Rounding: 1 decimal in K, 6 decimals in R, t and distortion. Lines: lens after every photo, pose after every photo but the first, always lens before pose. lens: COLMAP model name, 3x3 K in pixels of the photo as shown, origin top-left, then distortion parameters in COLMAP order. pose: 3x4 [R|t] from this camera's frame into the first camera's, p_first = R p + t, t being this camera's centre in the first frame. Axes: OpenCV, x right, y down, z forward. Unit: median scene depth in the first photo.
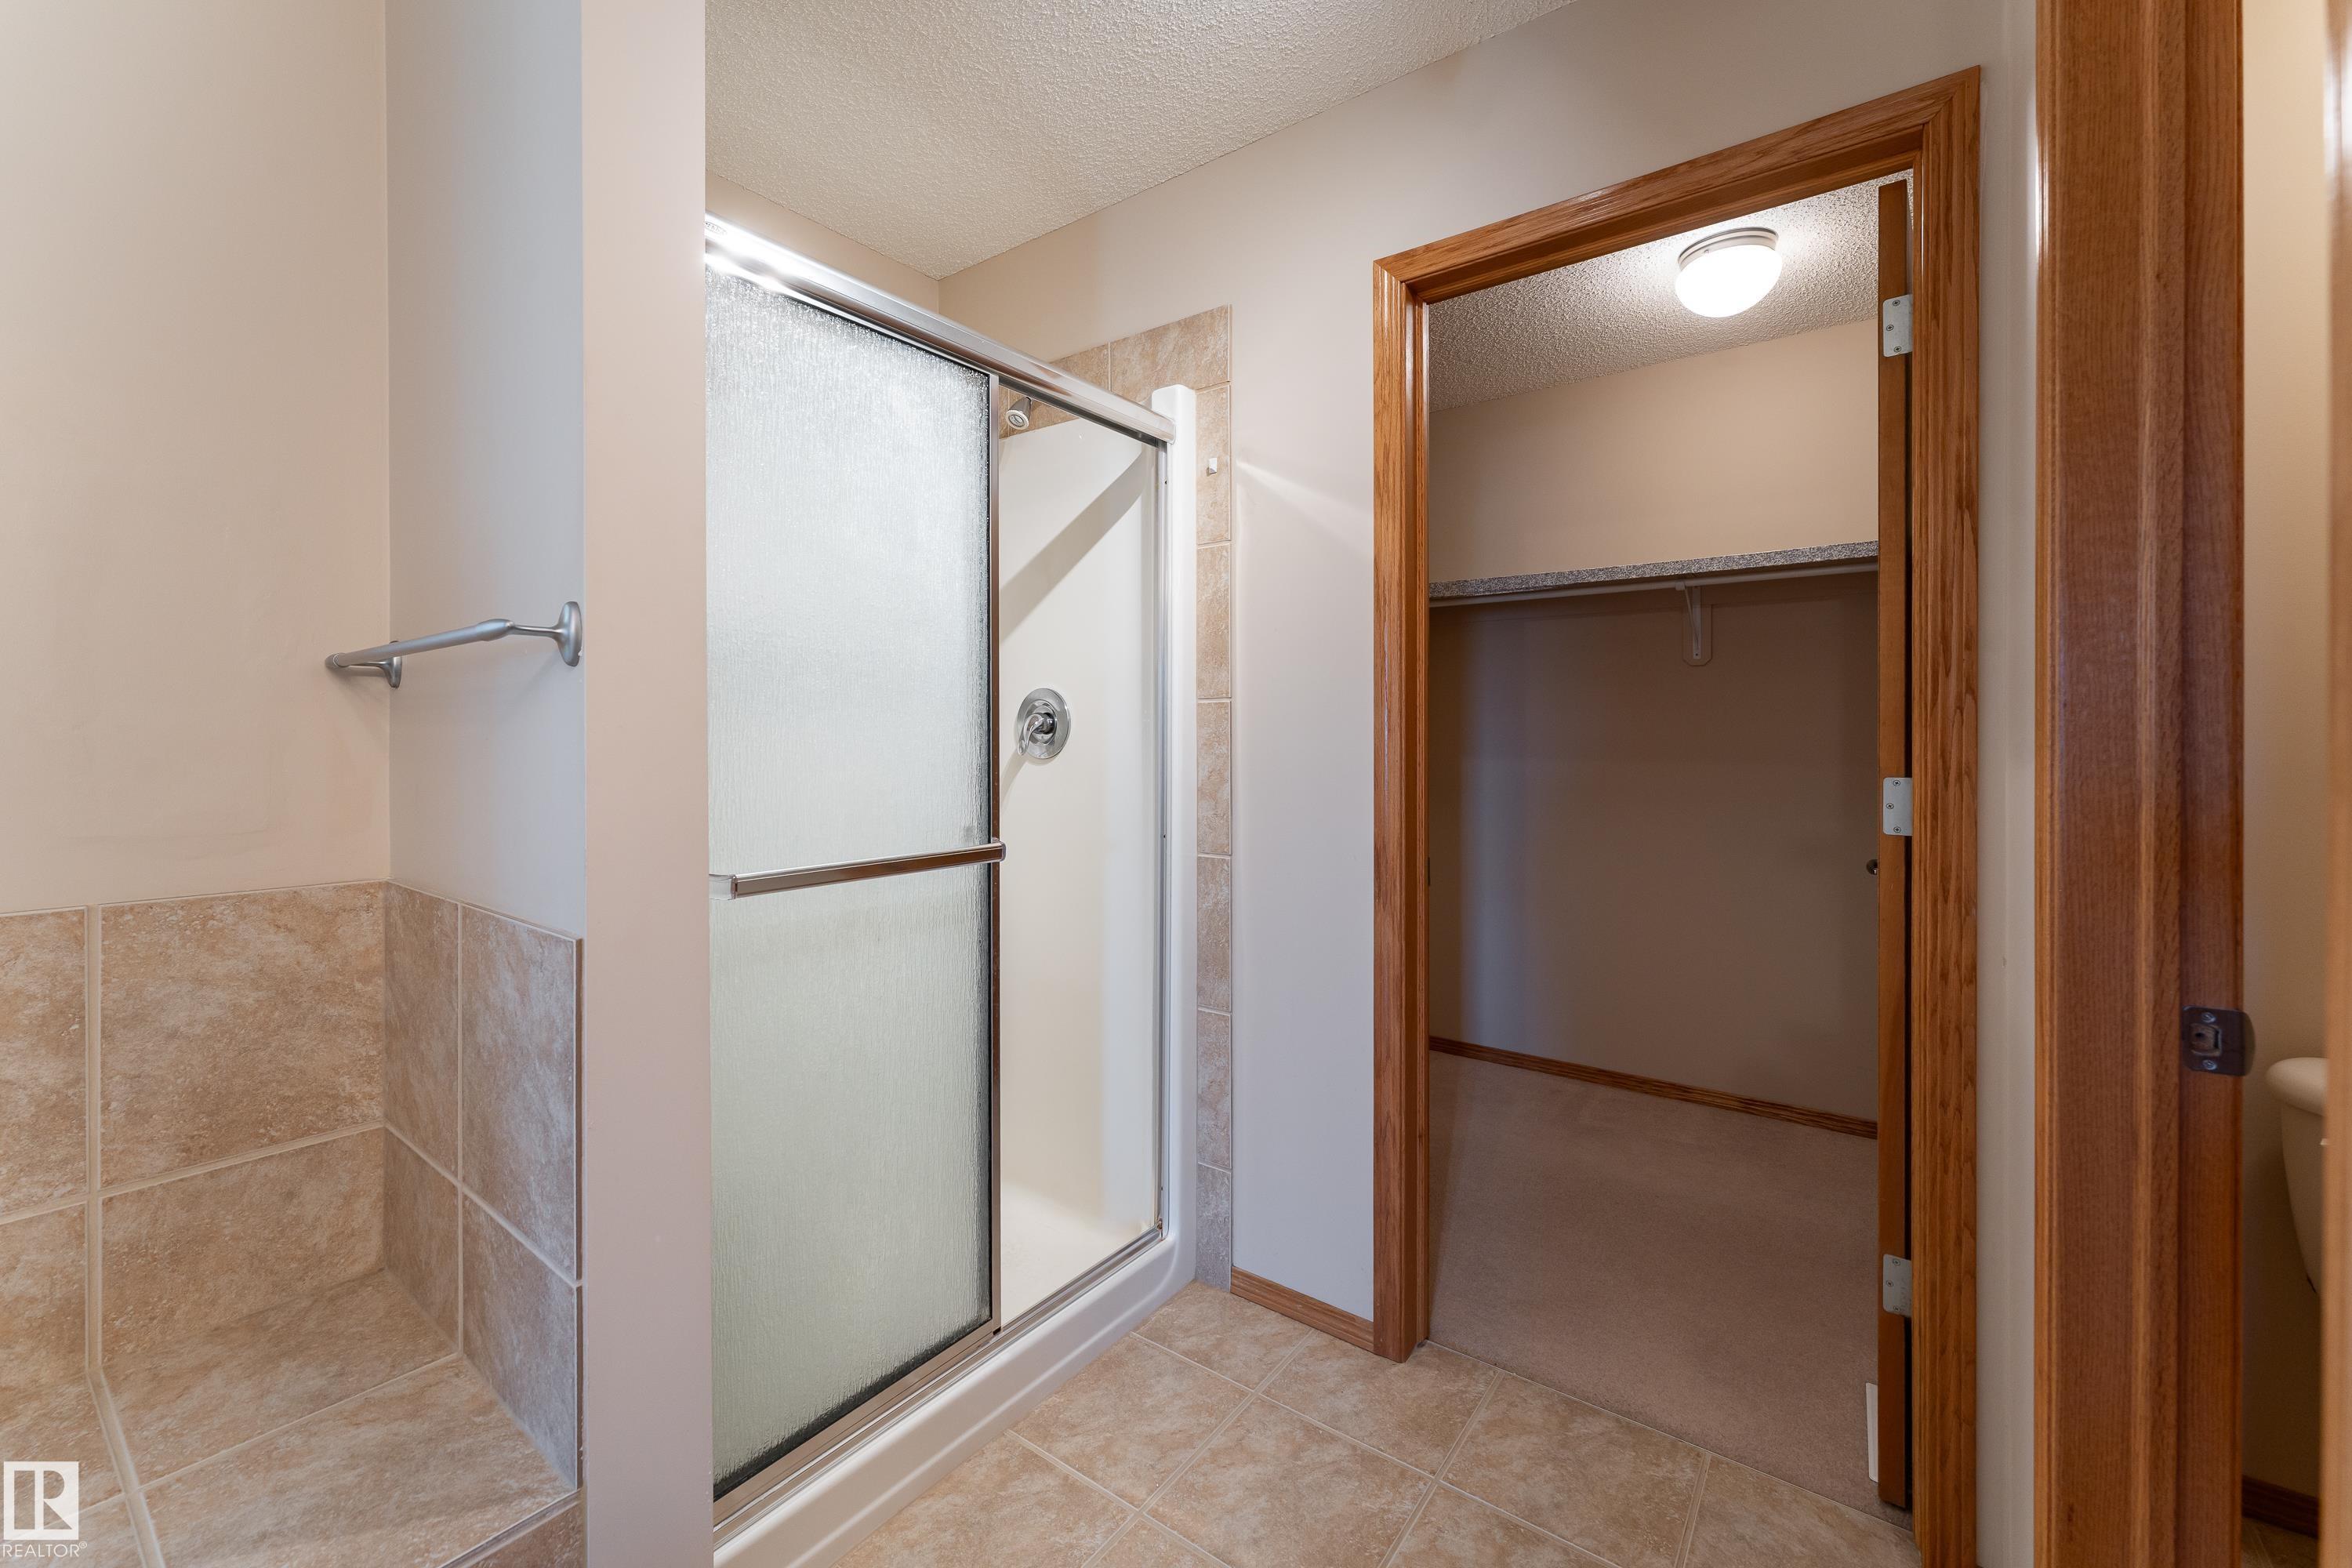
lens RADIAL K [[956.8, 0, 1188.9], [0, 956.8, 736.7], [0, 0, 1]] dist [-0.000039, -0.000086]
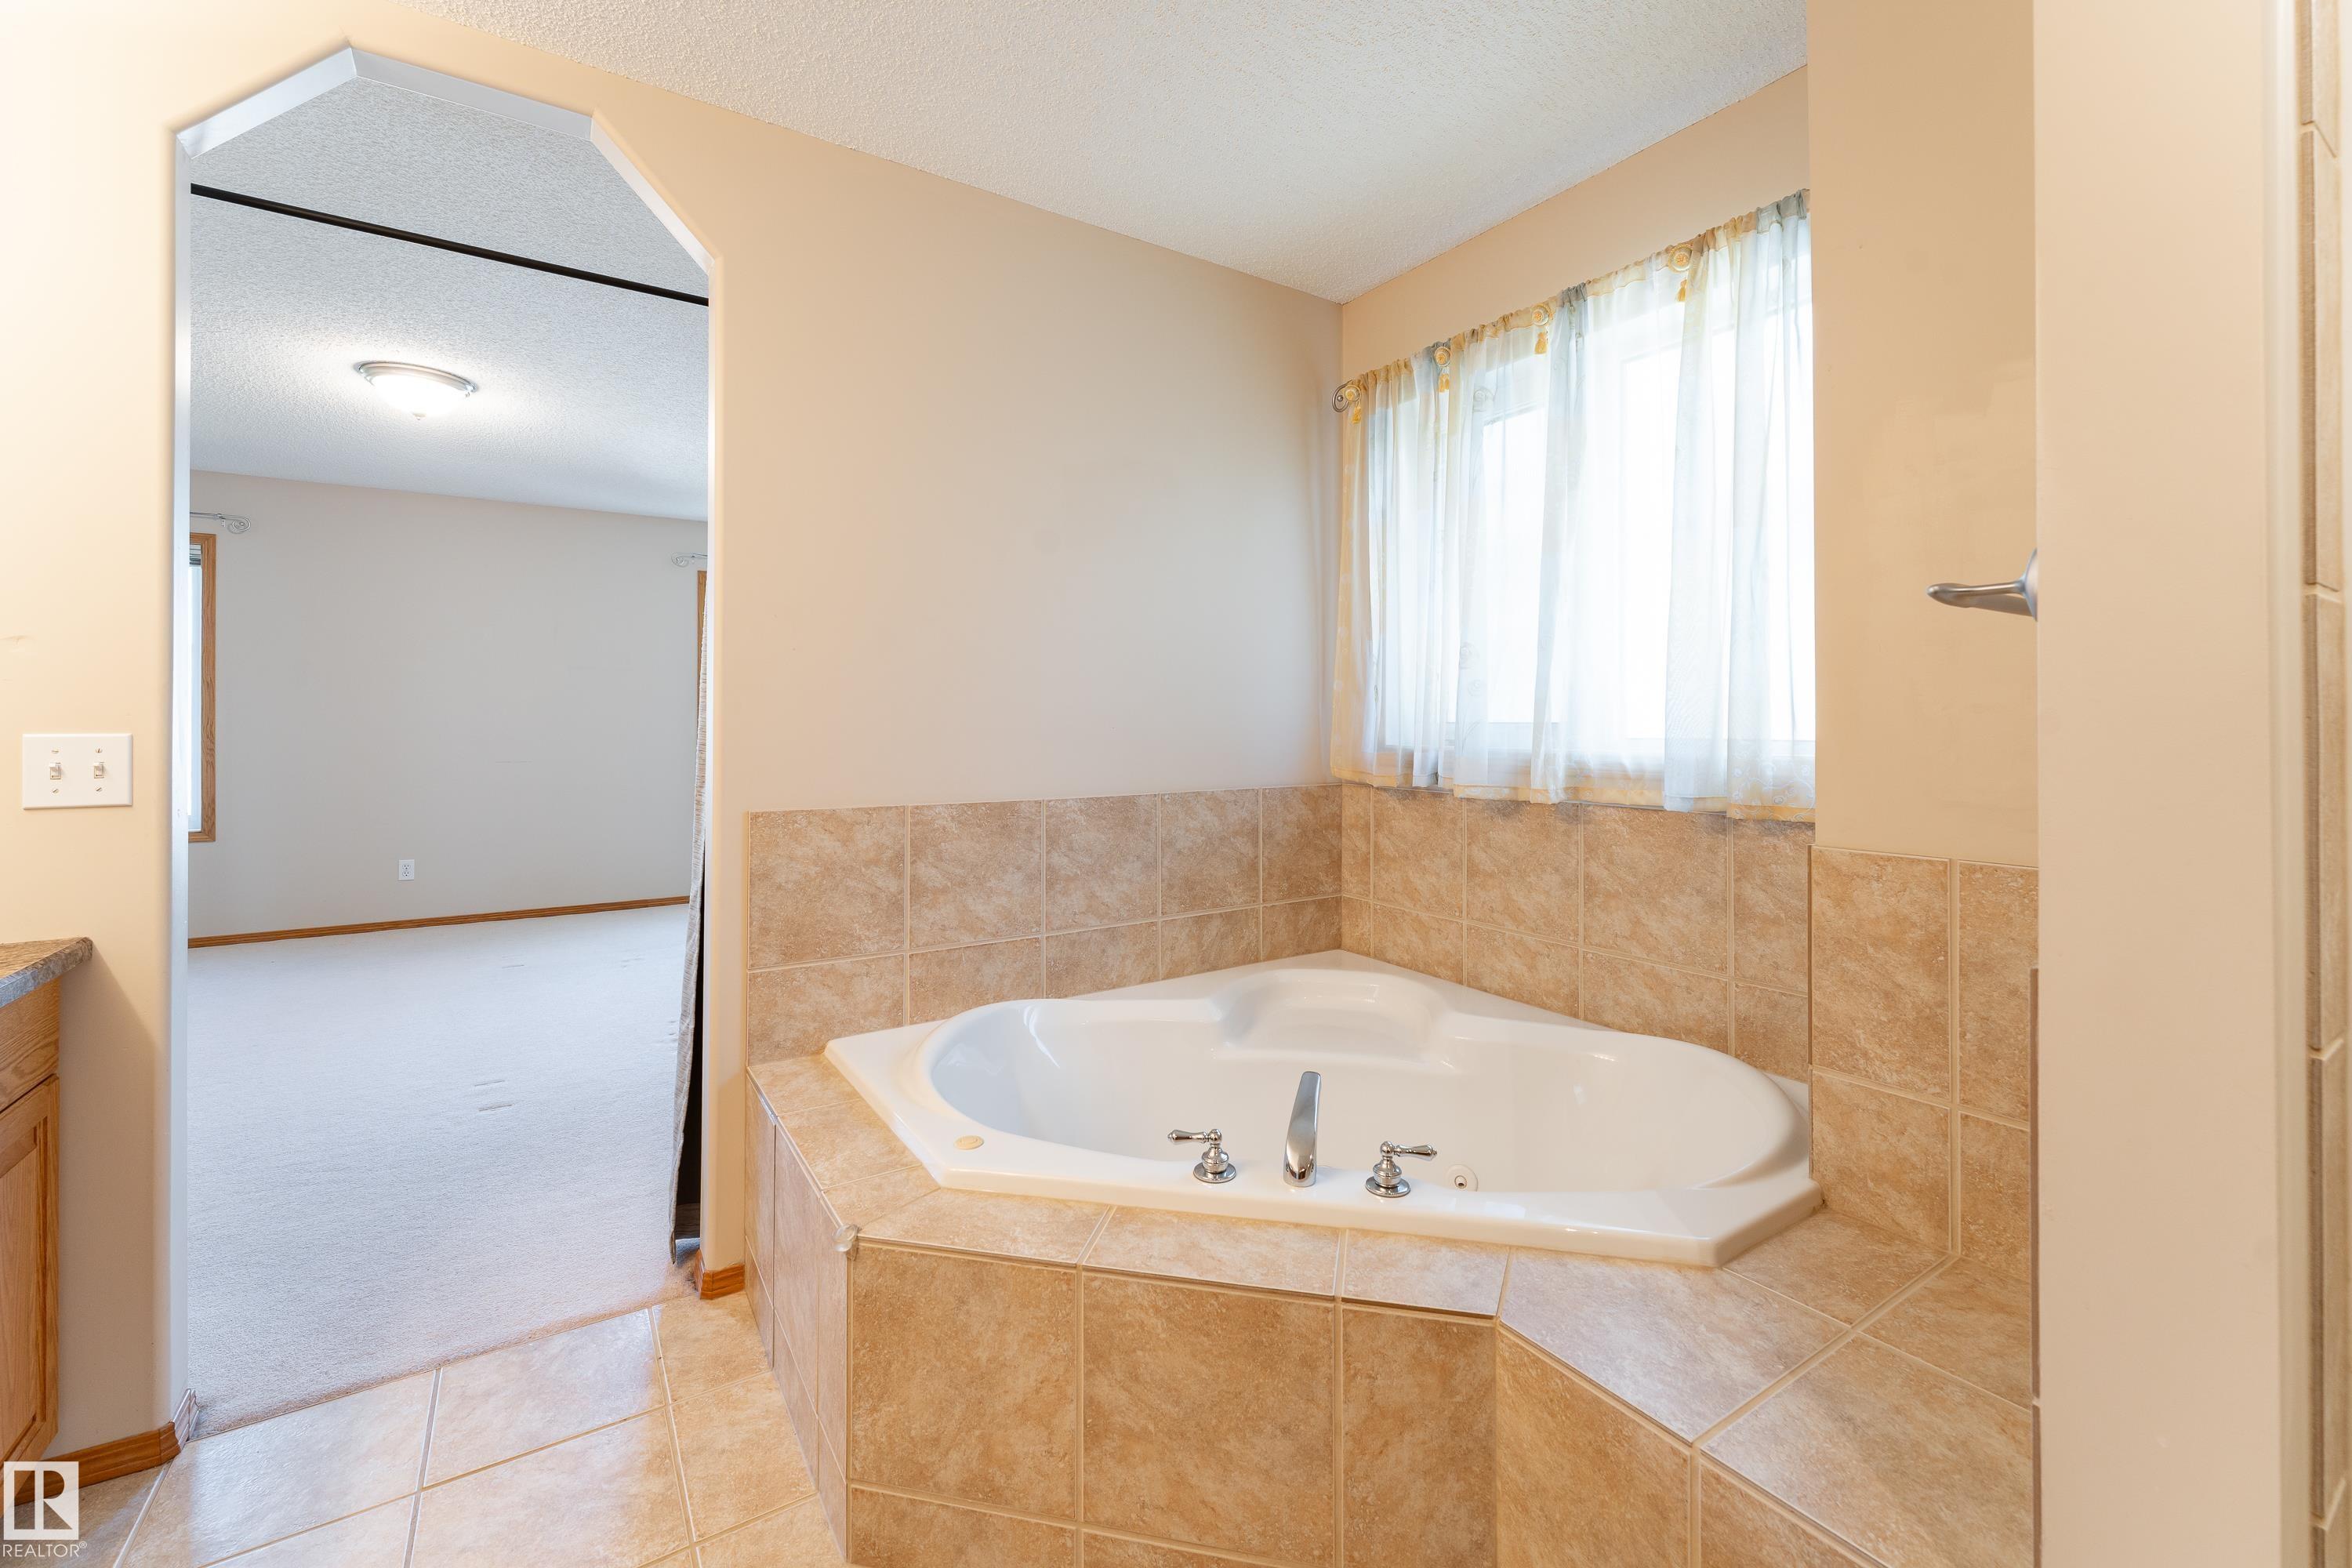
lens RADIAL K [[976.8, 0, 1176.1], [0, 976.8, 718.8], [0, 0, 1]] dist [-0.001693, -0.000178]
pose [[-0.354550, -0.004539, -0.935026, 0.322324], [-0.003234, 0.999988, -0.003628, 0.010634], [0.935031, 0.001737, -0.354561, 0.537385]]
